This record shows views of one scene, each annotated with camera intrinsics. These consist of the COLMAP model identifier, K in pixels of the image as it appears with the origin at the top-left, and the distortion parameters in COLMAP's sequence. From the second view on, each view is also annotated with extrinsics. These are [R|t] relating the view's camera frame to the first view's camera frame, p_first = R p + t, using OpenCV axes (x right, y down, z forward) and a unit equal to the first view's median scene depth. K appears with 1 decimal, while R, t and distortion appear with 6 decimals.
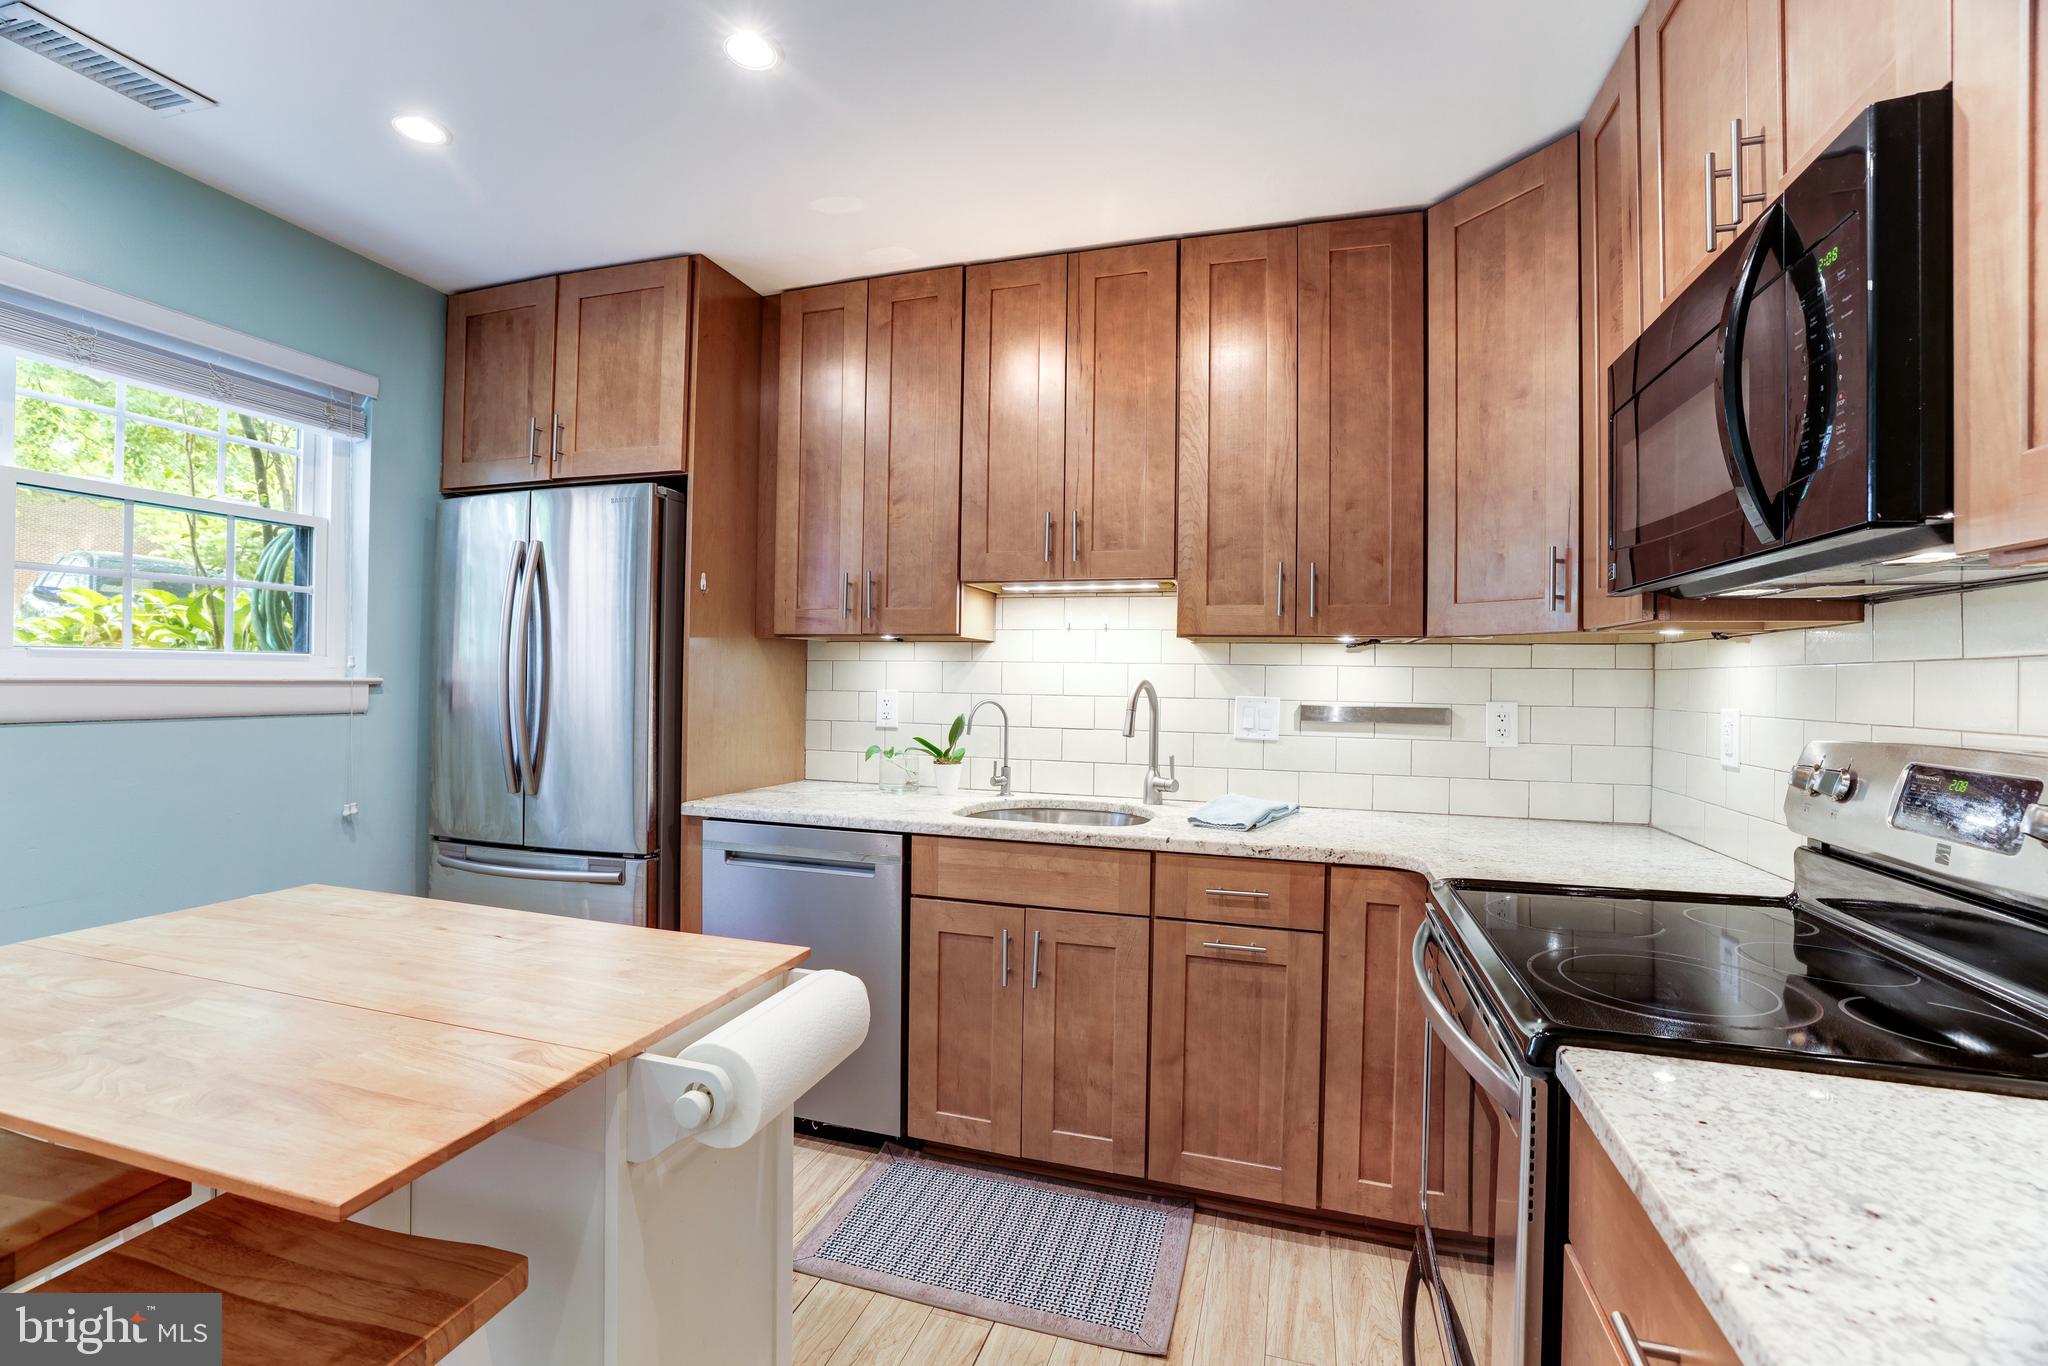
lens RADIAL K [[876.7, 0, 1020.6], [0, 876.7, 668.0], [0, 0, 1]] dist [-0.040557, 0.015100]
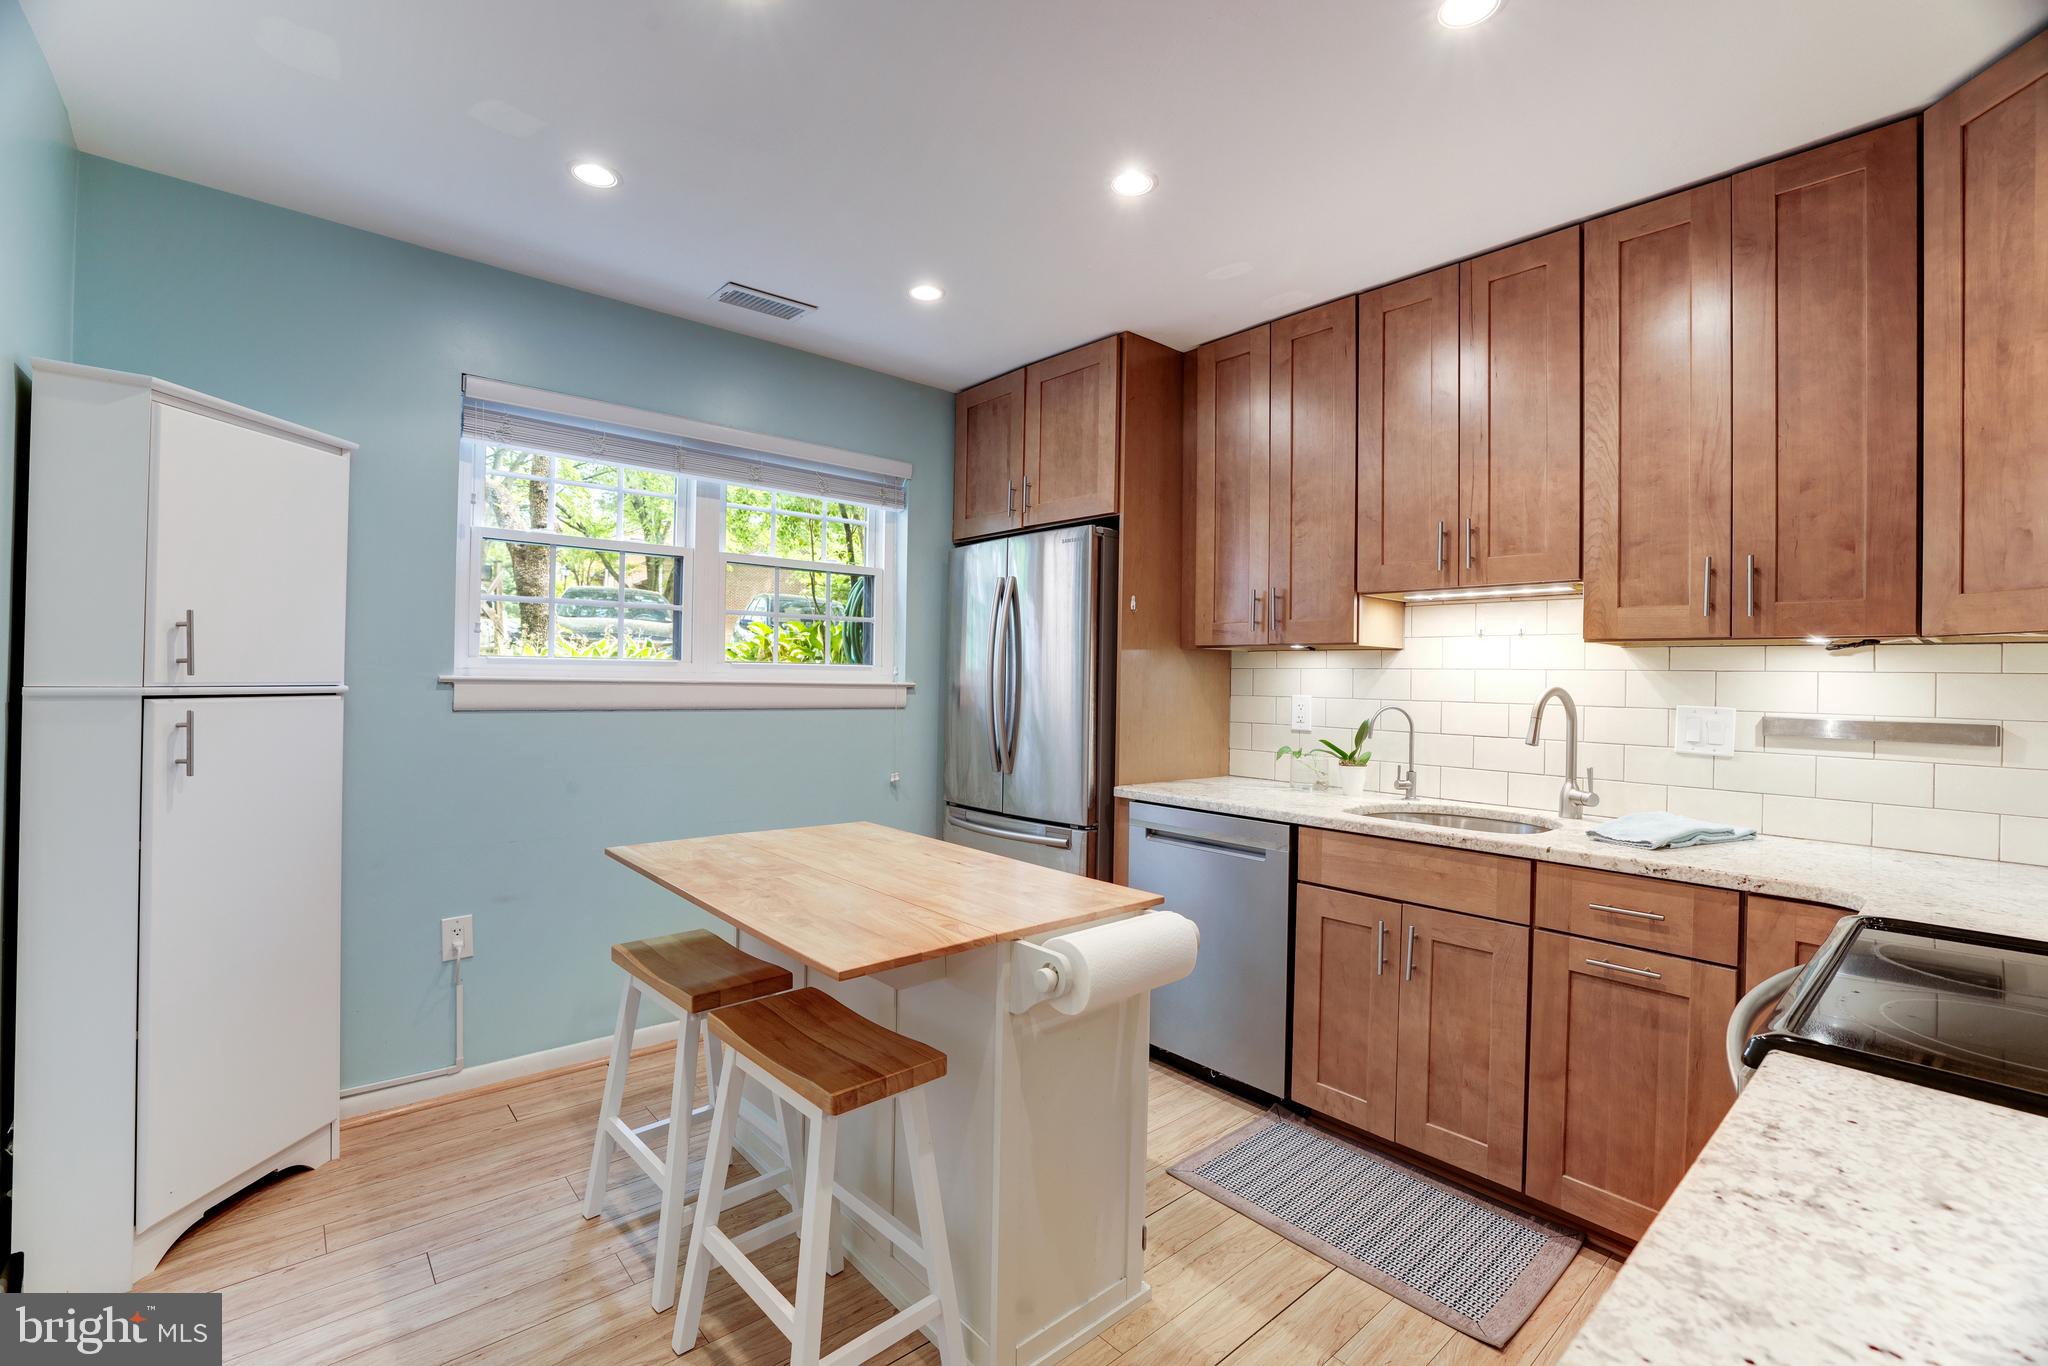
lens RADIAL K [[876.7, 0, 1039.8], [0, 876.7, 664.0], [0, 0, 1]] dist [-0.040557, 0.015100]
pose [[0.862615, -0.007245, -0.505809, 0.155878], [0.000699, 0.999914, -0.013130, 0.000896], [0.505860, 0.010973, 0.862546, -0.116746]]
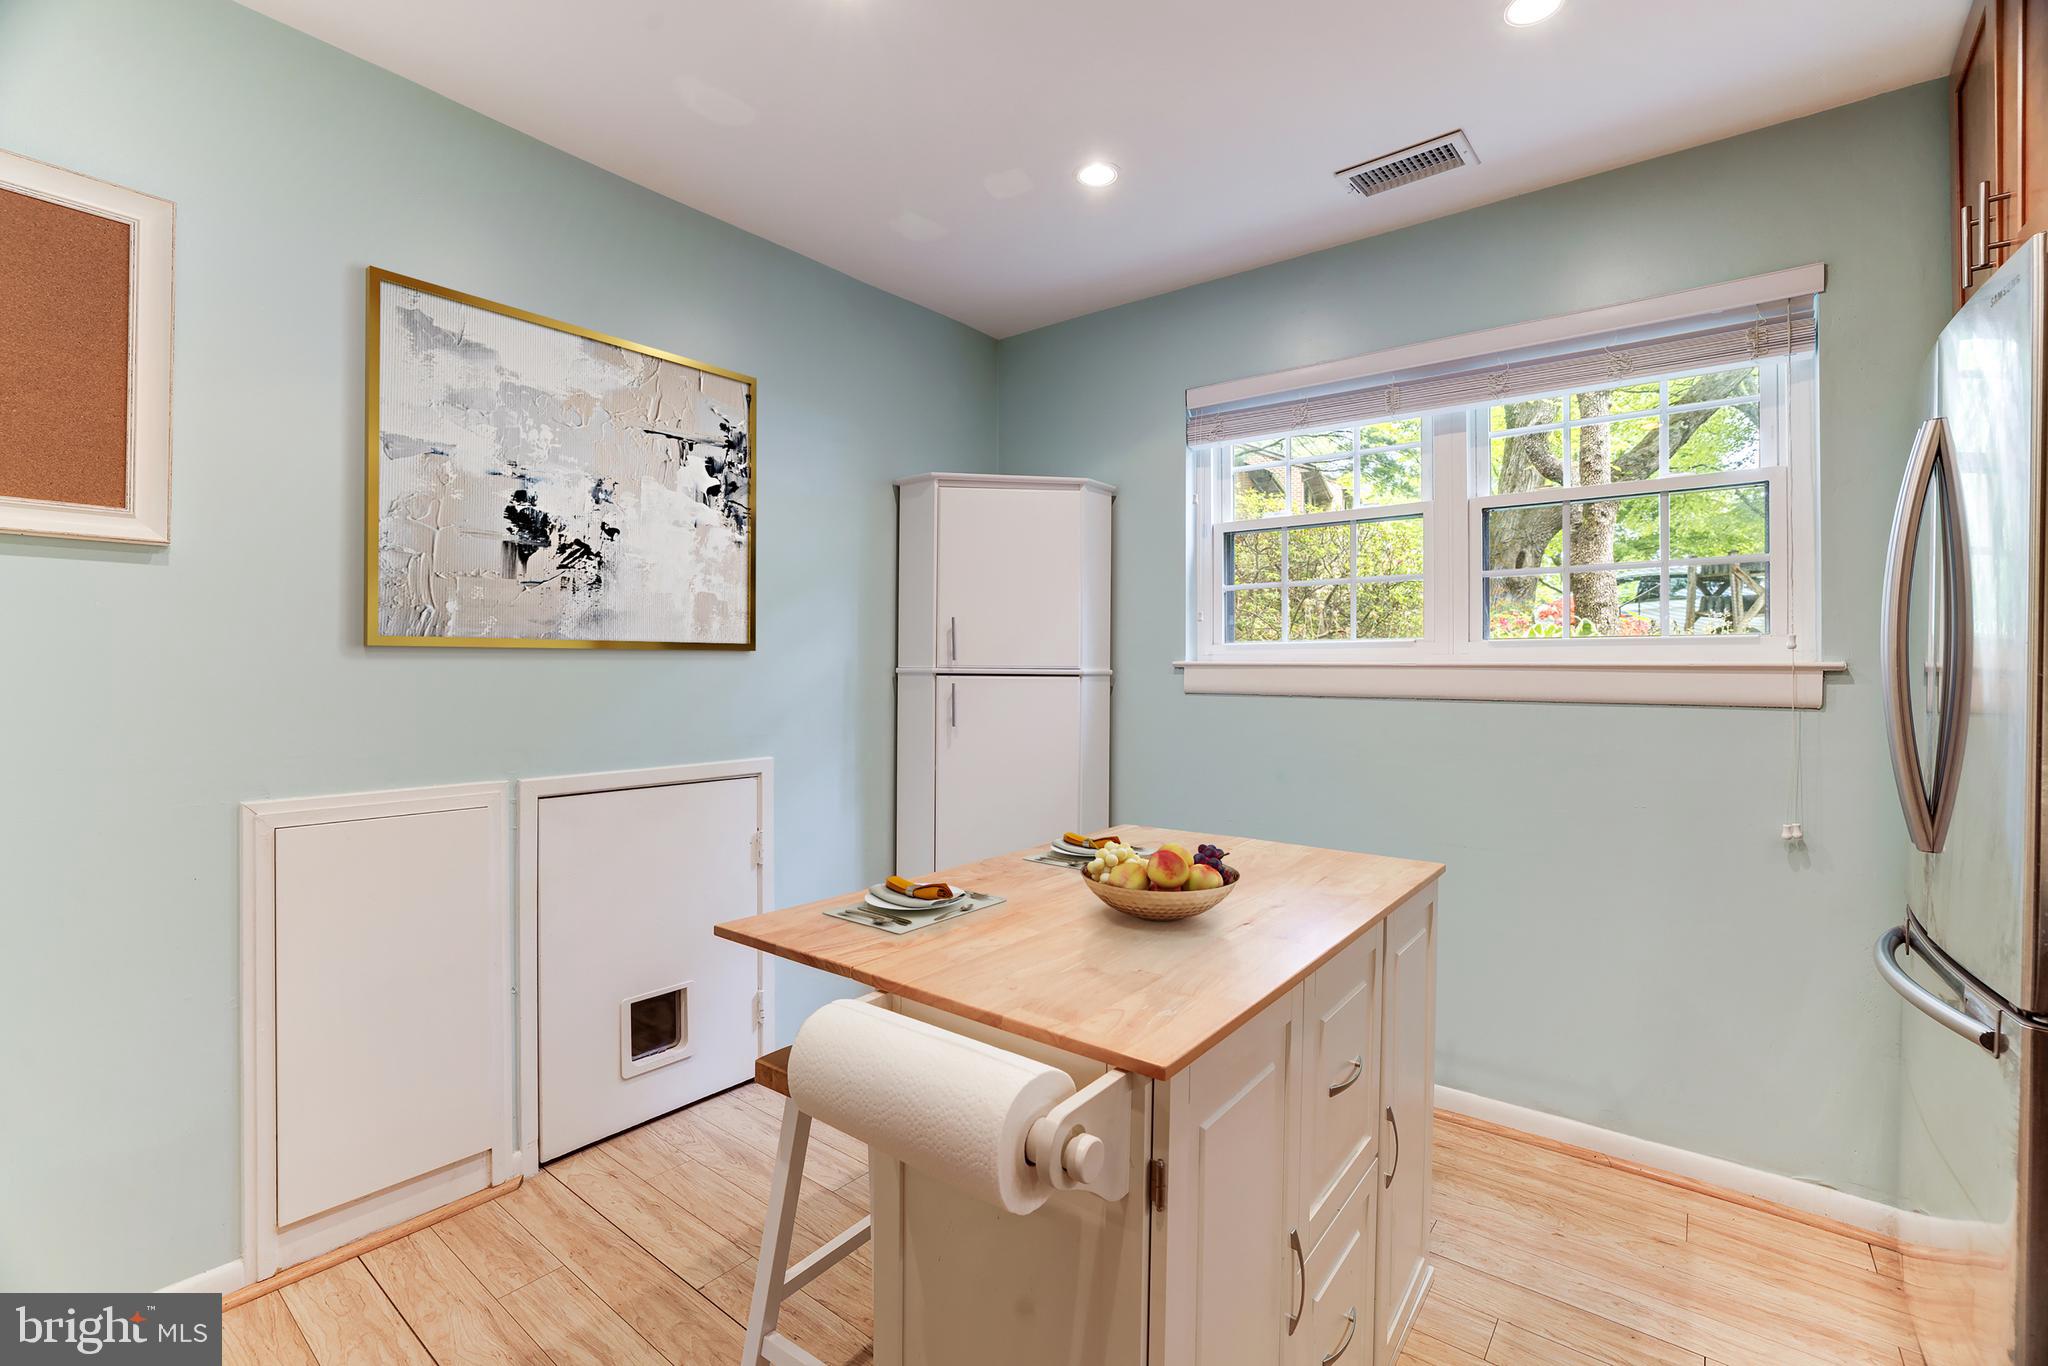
lens RADIAL K [[876.7, 0, 1014.3], [0, 876.7, 681.6], [0, 0, 1]] dist [-0.040557, 0.015100]
pose [[-0.340340, -0.003158, -0.940297, 0.219539], [0.000562, 0.999993, -0.003562, 0.035226], [0.940302, -0.001741, -0.340336, 0.677862]]
